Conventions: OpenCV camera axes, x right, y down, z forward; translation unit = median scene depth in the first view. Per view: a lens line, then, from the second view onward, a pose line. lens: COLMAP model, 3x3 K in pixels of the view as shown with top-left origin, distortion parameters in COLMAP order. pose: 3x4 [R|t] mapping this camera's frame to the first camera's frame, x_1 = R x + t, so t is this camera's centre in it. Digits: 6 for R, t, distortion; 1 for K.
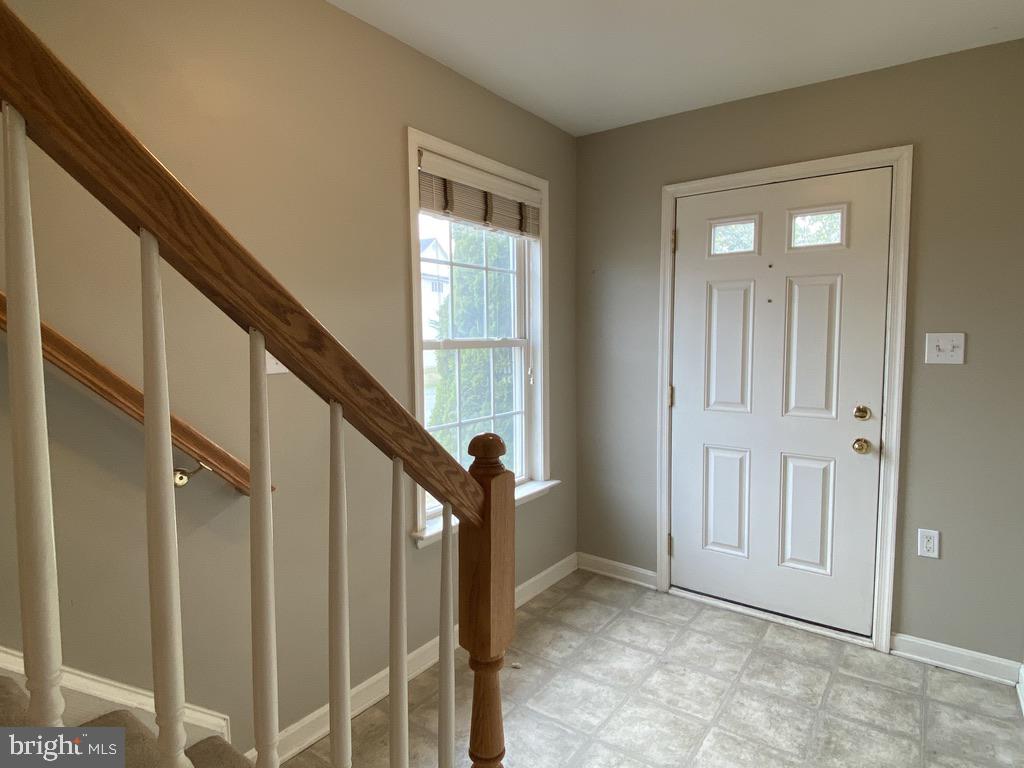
lens RADIAL K [[583.3, 0, 512.0], [0, 583.3, 384.0], [0, 0, 1]] dist [0.049417, -0.000617]
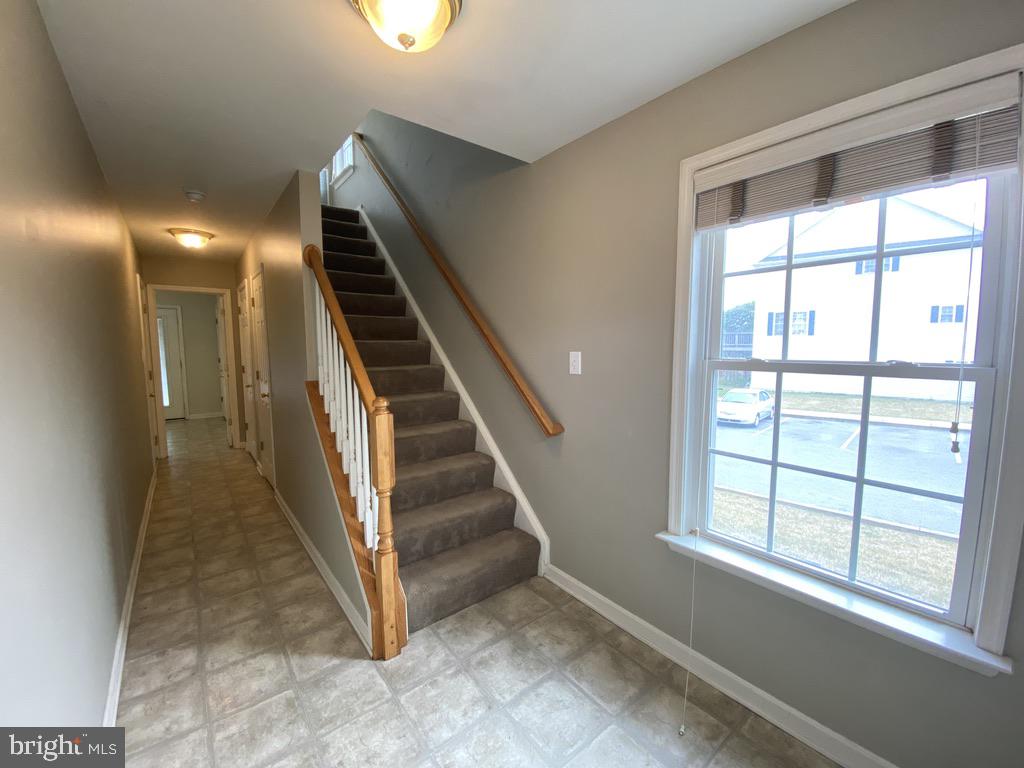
lens RADIAL K [[422.6, 0, 515.7], [0, 422.6, 386.7], [0, 0, 1]] dist [0.000023, 0.000048]
pose [[-0.258804, 0.100673, -0.960669, 0.669251], [-0.094366, 0.987161, 0.128871, -0.090146], [0.961309, 0.124007, -0.245981, 0.914243]]
